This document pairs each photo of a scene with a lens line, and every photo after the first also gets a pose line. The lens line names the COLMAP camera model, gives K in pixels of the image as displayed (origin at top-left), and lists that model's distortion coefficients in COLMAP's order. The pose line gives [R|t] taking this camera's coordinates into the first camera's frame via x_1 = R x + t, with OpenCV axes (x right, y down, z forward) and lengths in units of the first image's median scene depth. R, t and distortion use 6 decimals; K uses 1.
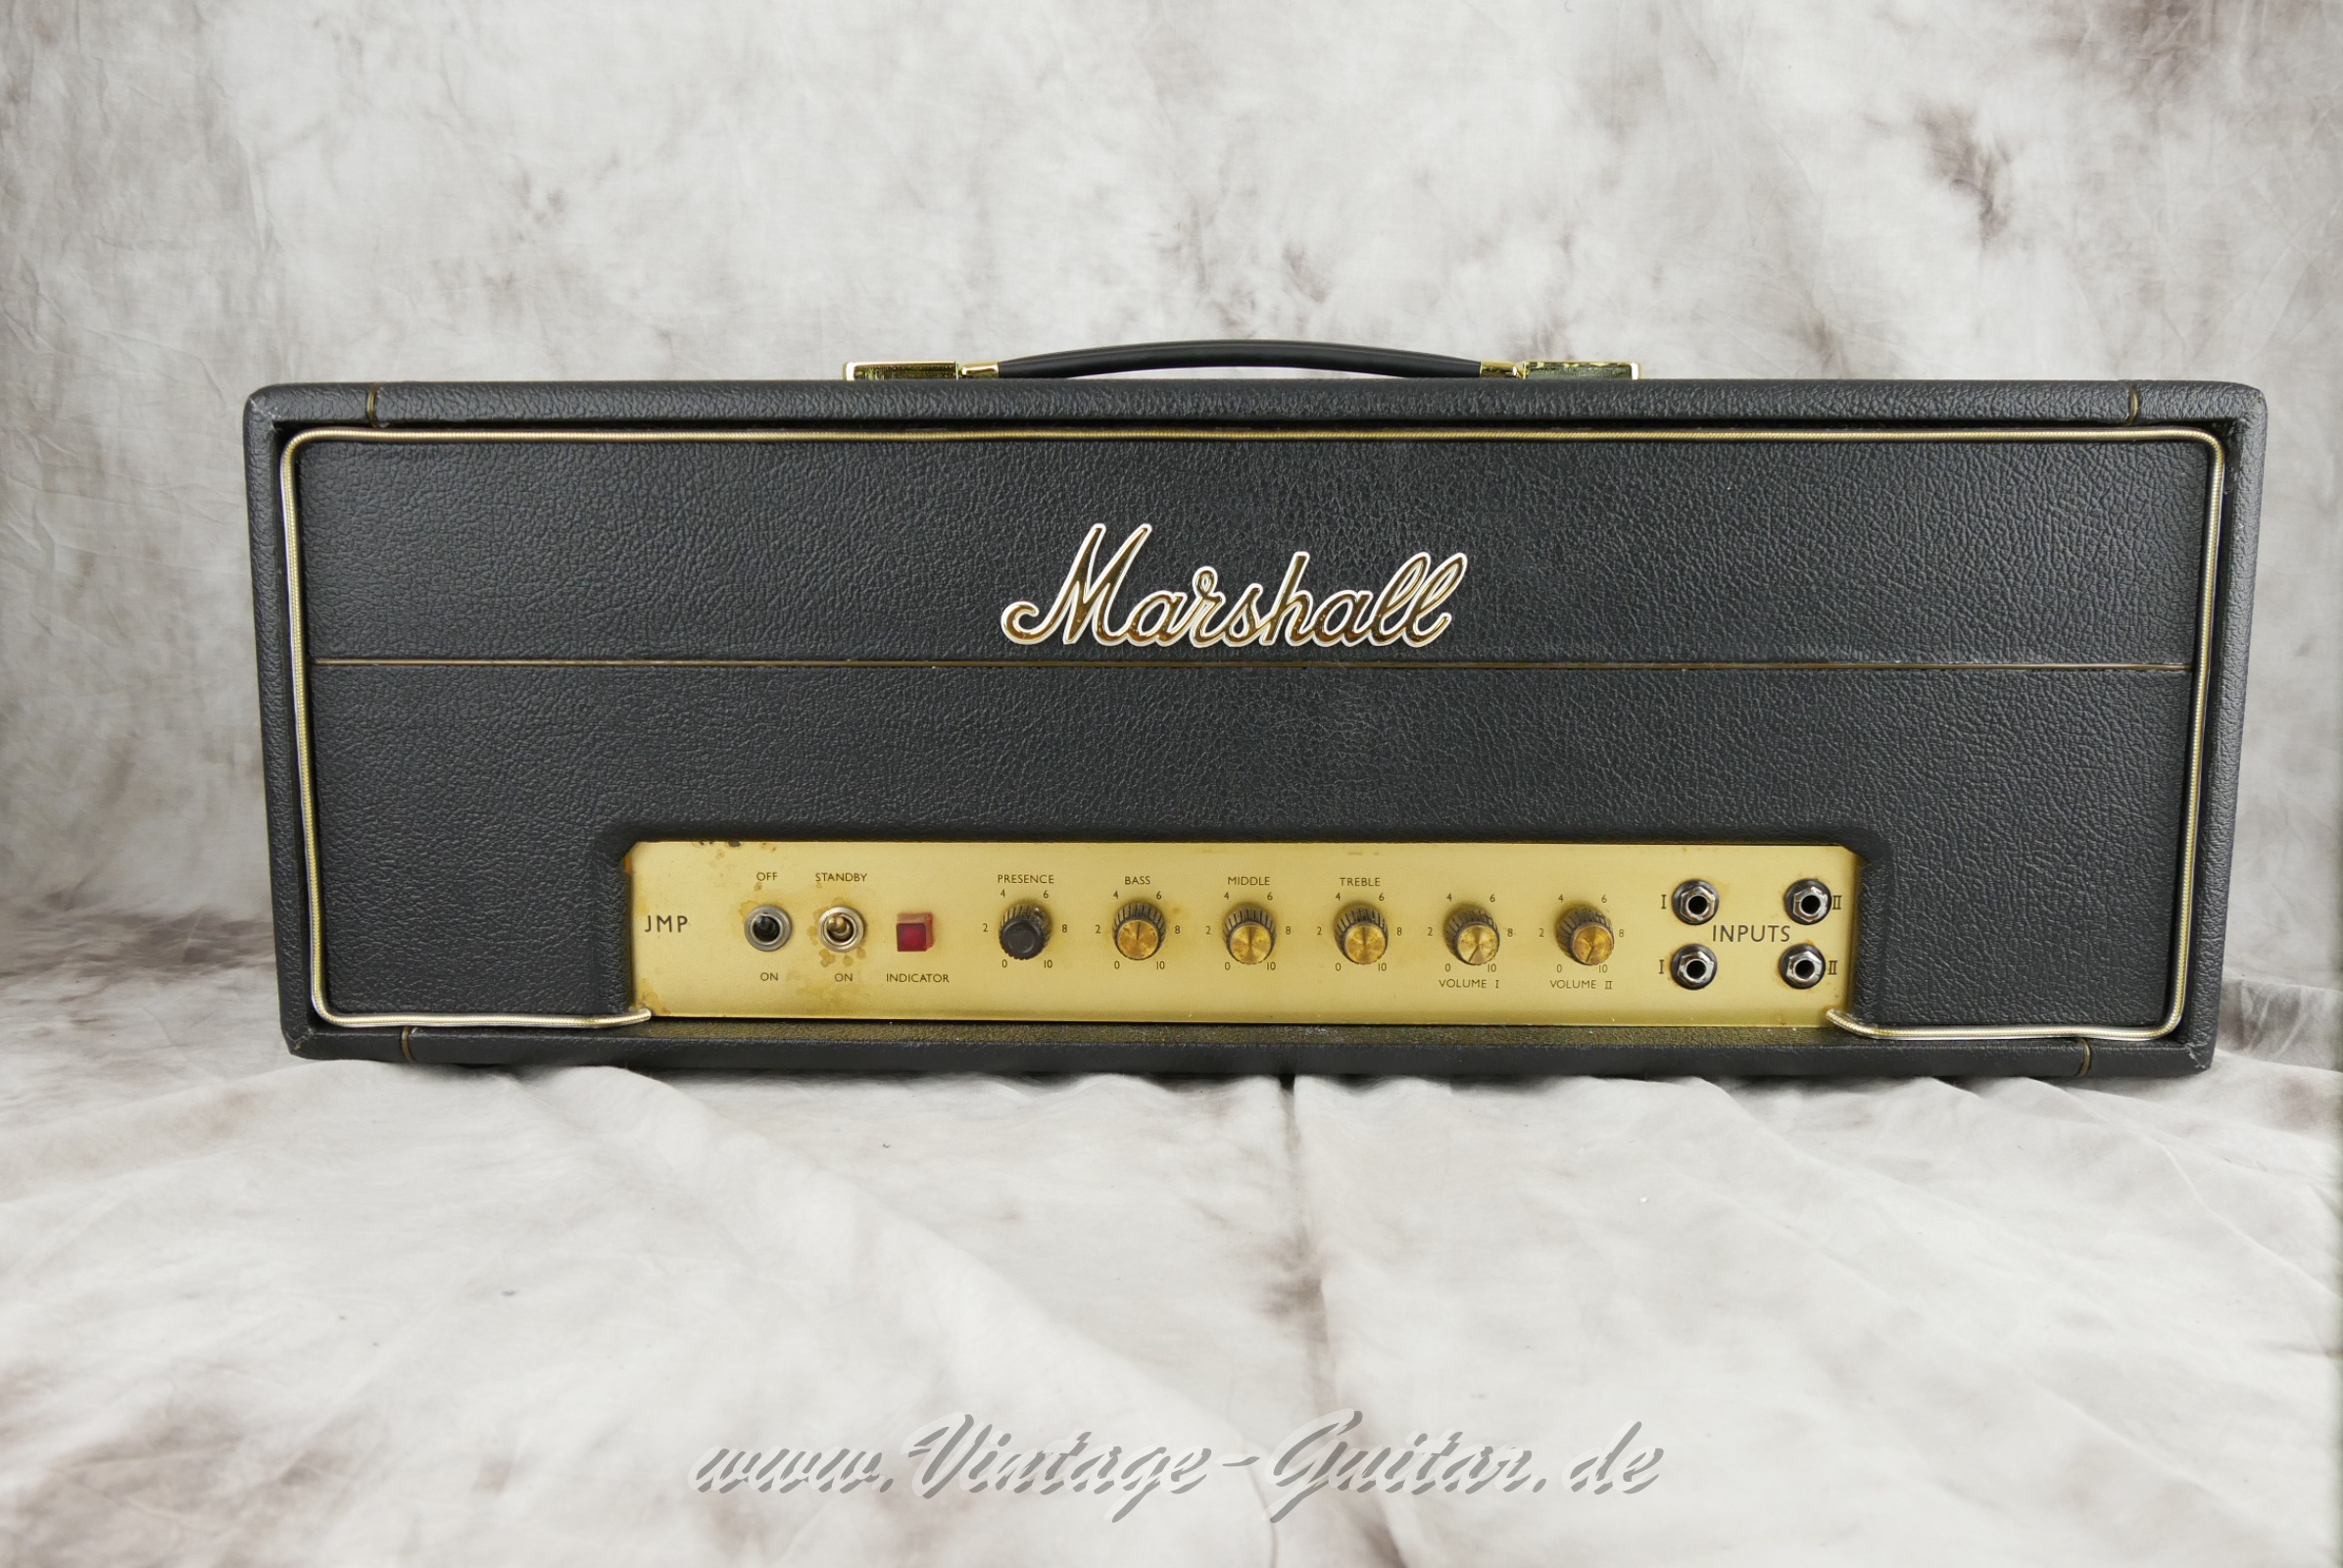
lens RADIAL K [[2069.6, 0, 1167.5], [0, 2069.6, 764.2], [0, 0, 1]] dist [-0.038504, 0.013706]
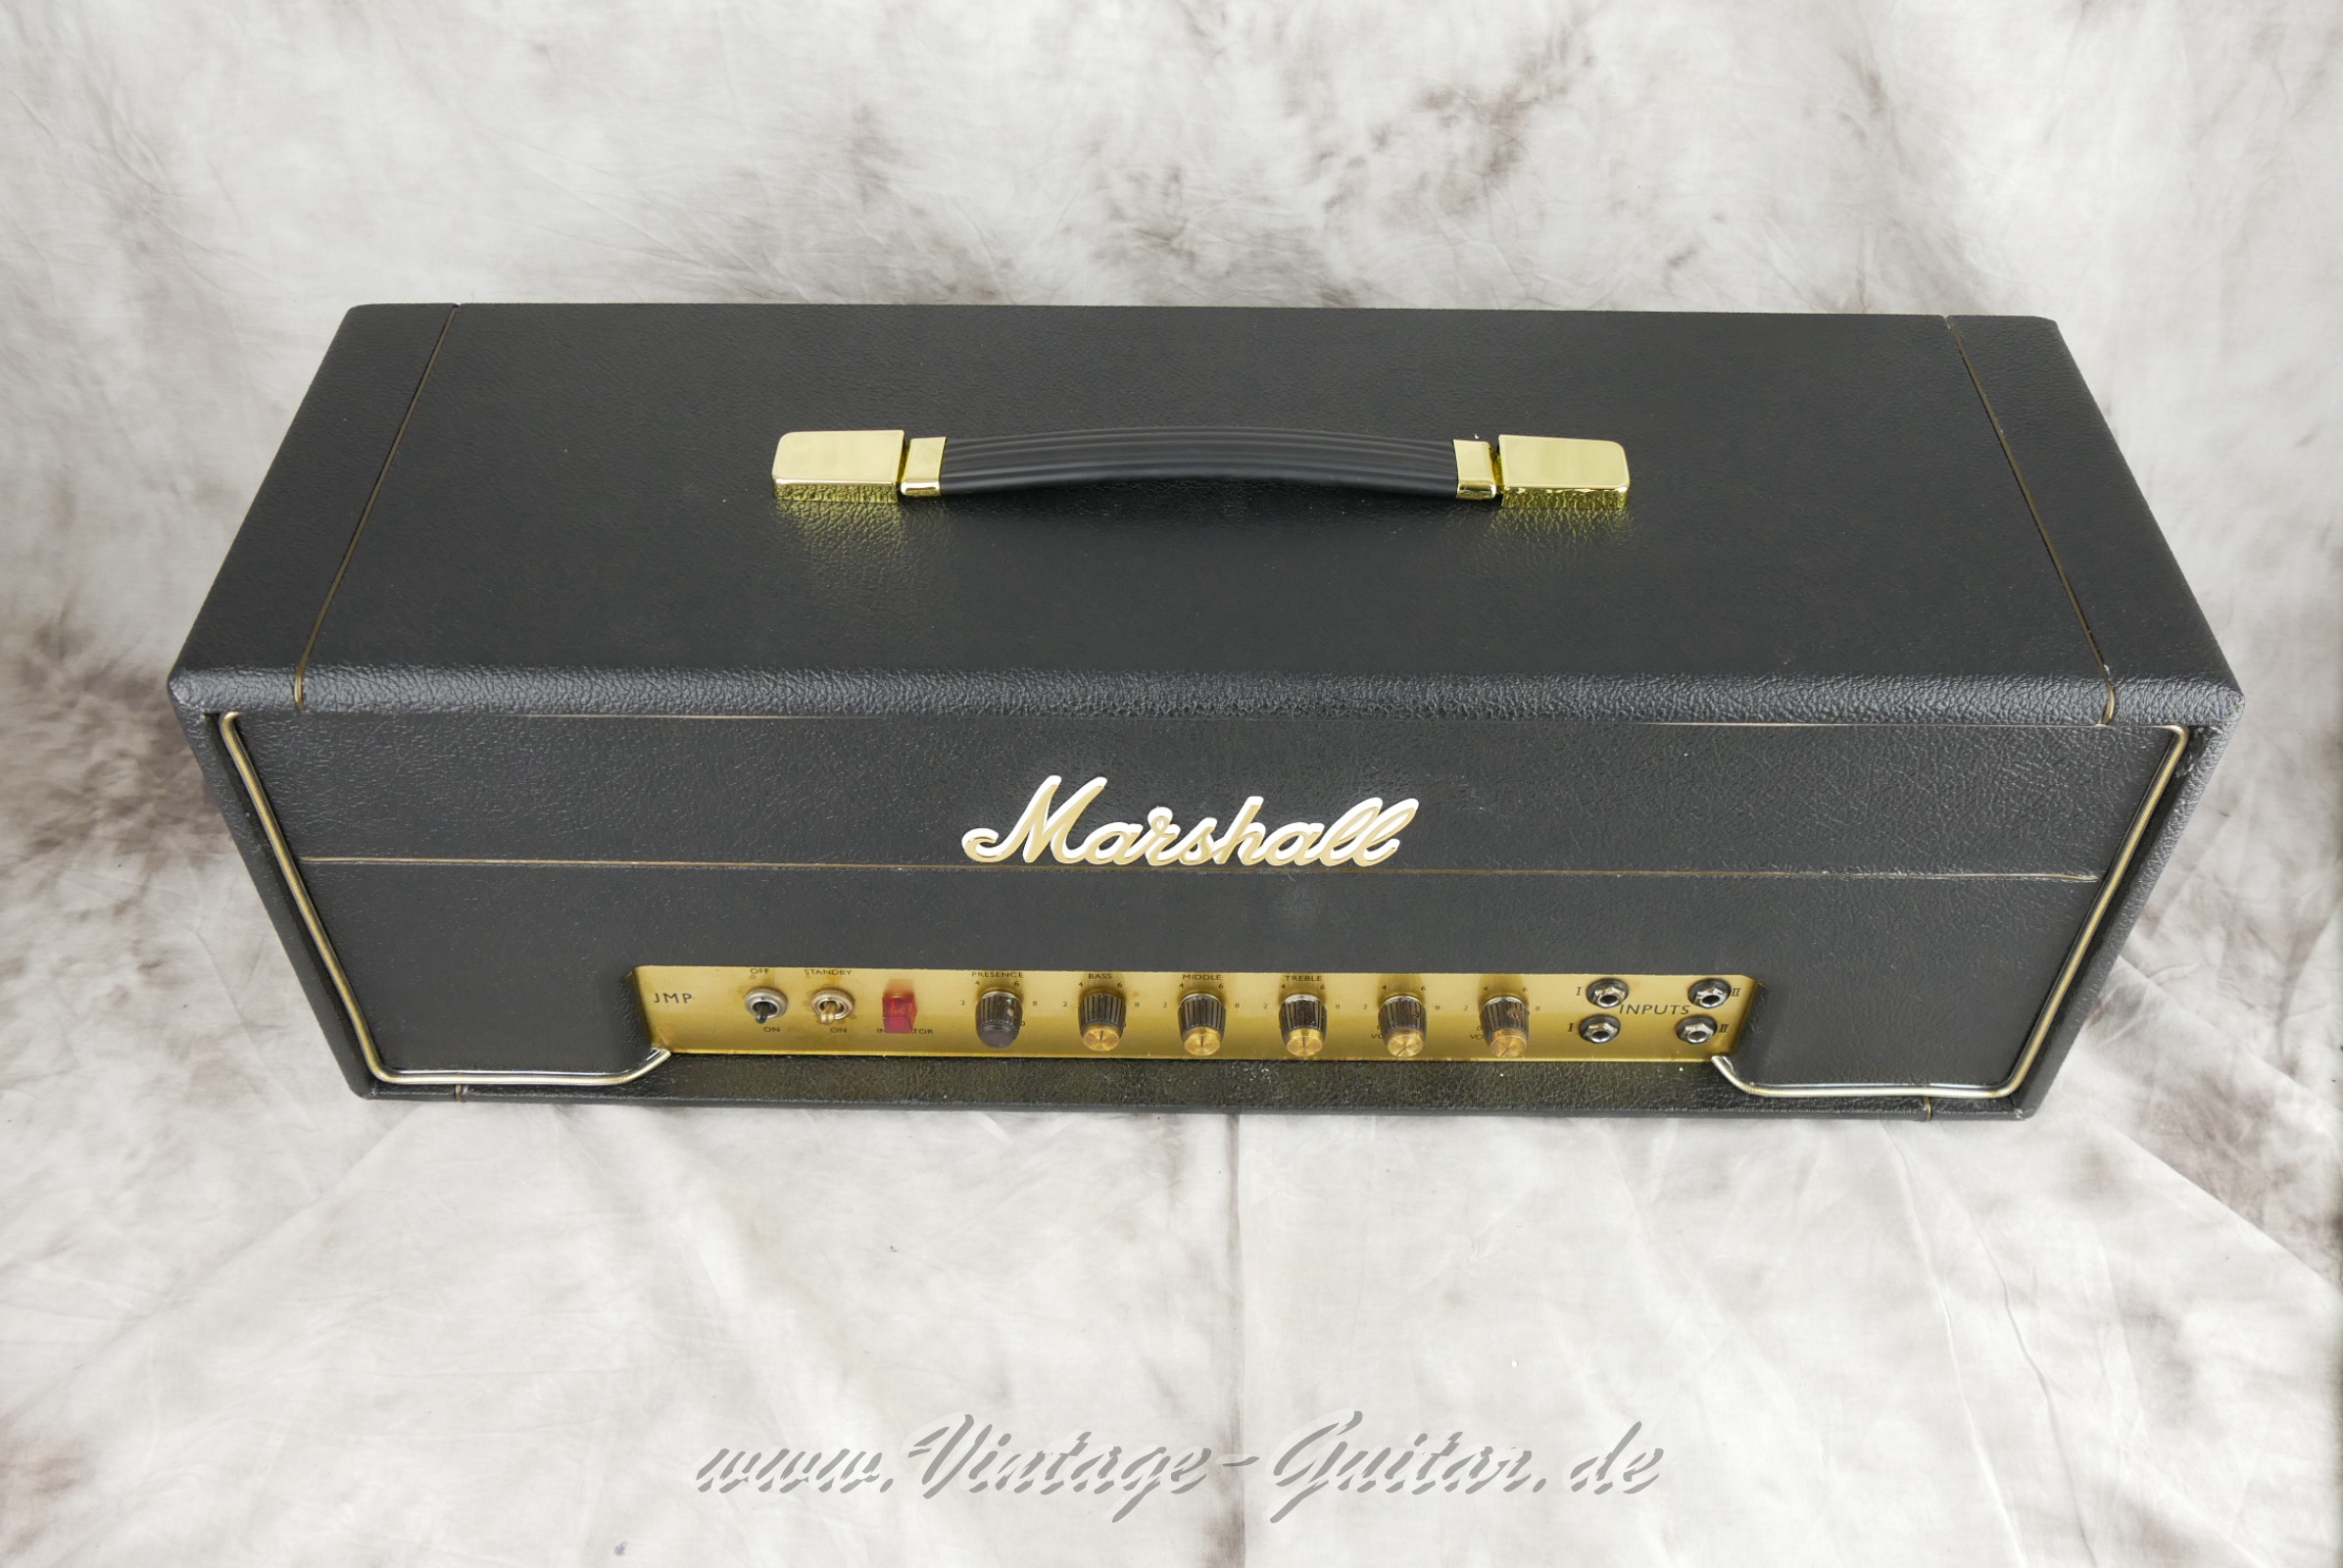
lens RADIAL K [[2069.6, 0, 1167.5], [0, 2069.6, 764.2], [0, 0, 1]] dist [-0.038504, 0.013706]
pose [[0.999952, -0.006498, 0.007338, 0.013862], [0.000901, 0.806421, 0.591341, -0.681637], [-0.009760, -0.591306, 0.806388, 0.185221]]
